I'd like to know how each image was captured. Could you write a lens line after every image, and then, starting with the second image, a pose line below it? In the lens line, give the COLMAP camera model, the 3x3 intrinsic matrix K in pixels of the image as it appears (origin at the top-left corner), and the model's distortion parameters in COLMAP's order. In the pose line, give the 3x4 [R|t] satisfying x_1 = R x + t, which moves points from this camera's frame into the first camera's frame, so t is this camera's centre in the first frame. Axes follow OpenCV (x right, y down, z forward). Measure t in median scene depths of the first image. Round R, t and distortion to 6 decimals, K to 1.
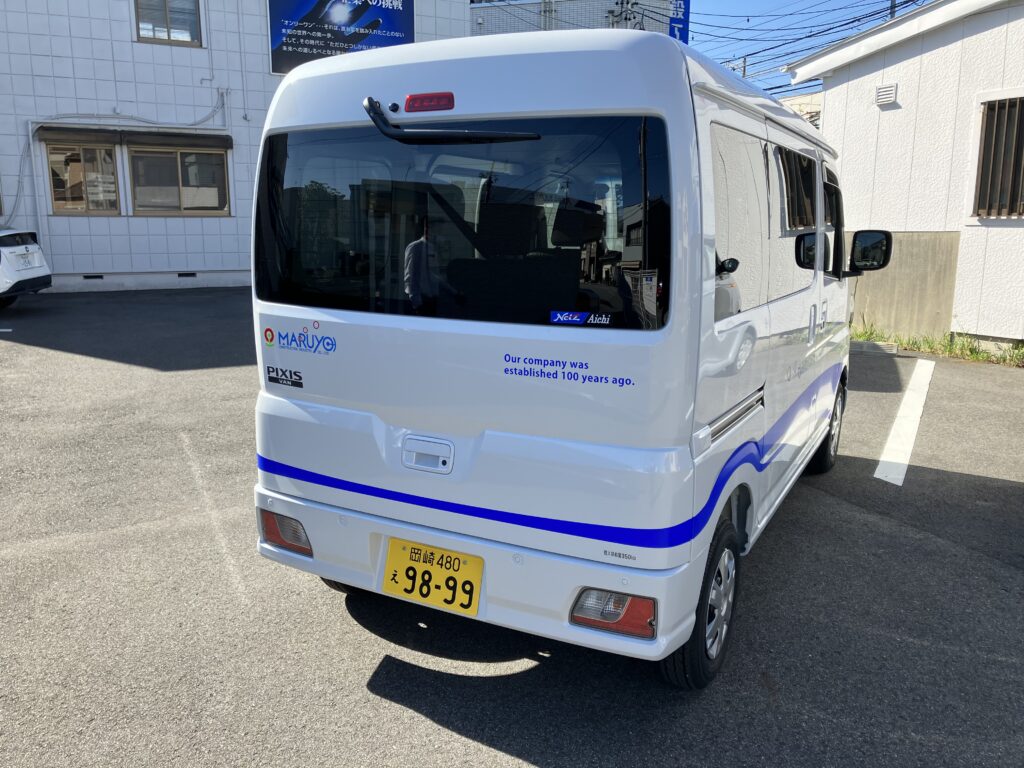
lens RADIAL K [[830.2, 0, 510.2], [0, 830.2, 378.3], [0, 0, 1]] dist [0.016625, -0.011314]
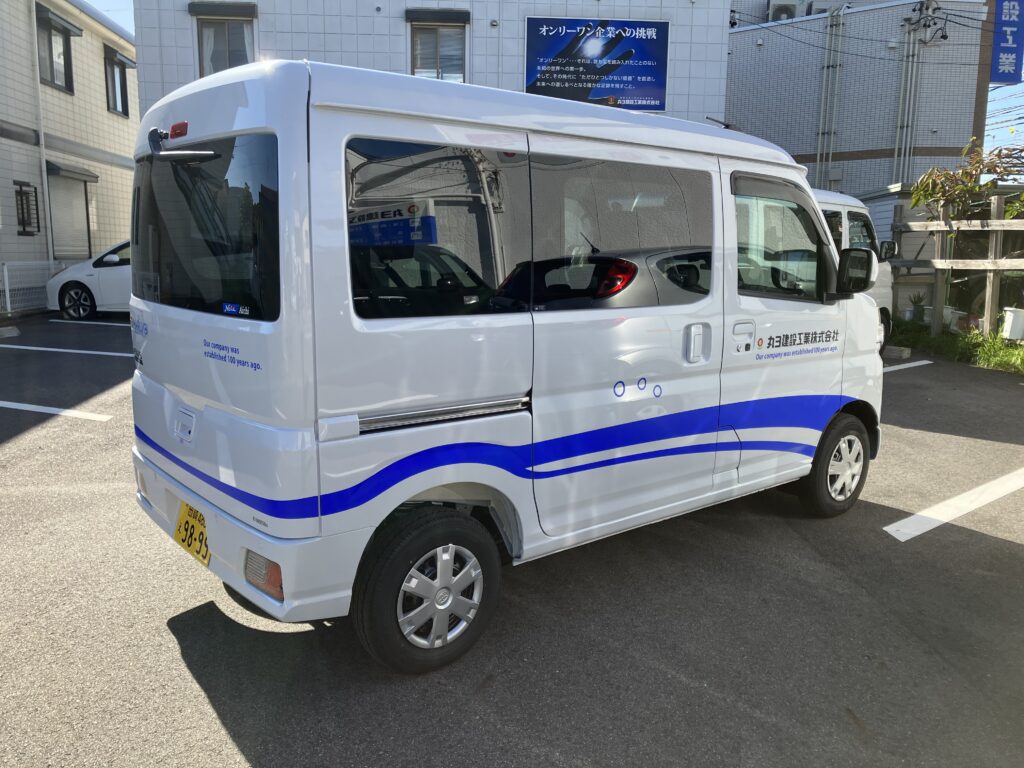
lens RADIAL K [[830.2, 0, 503.2], [0, 830.2, 384.7], [0, 0, 1]] dist [0.016625, -0.011314]
pose [[0.928232, 0.067796, -0.365773, 0.363008], [-0.077084, 0.996966, -0.010831, 0.006489], [0.363929, 0.038249, 0.930641, 0.029297]]
